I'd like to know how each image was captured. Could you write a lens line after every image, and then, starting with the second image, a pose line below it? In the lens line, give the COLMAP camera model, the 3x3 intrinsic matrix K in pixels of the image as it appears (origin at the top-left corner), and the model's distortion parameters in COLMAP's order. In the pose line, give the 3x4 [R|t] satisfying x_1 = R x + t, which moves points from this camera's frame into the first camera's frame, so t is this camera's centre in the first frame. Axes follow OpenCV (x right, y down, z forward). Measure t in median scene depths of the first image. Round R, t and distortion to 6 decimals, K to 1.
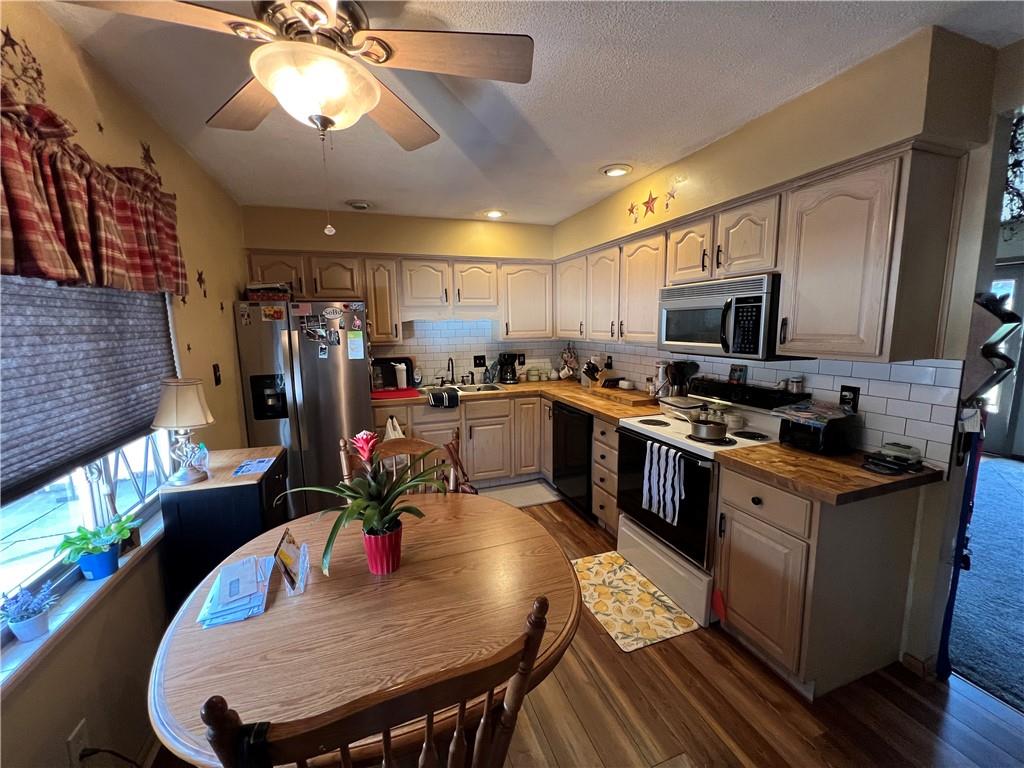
lens RADIAL K [[413.1, 0, 514.0], [0, 413.1, 382.4], [0, 0, 1]] dist [-0.002716, -0.000053]
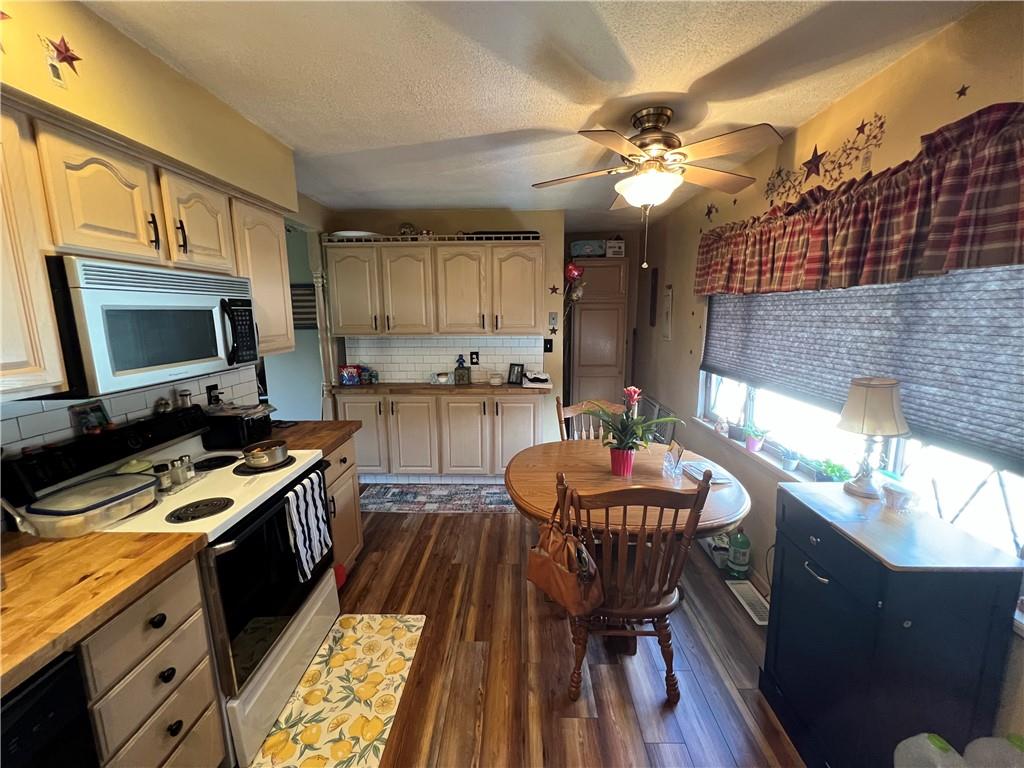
lens RADIAL K [[413.1, 0, 513.0], [0, 413.1, 381.5], [0, 0, 1]] dist [-0.002716, -0.000053]
pose [[-0.933652, -0.035547, 0.356413, -0.333236], [0.073745, 0.954667, 0.288396, -0.263065], [-0.350507, 0.295545, -0.888706, 1.721029]]
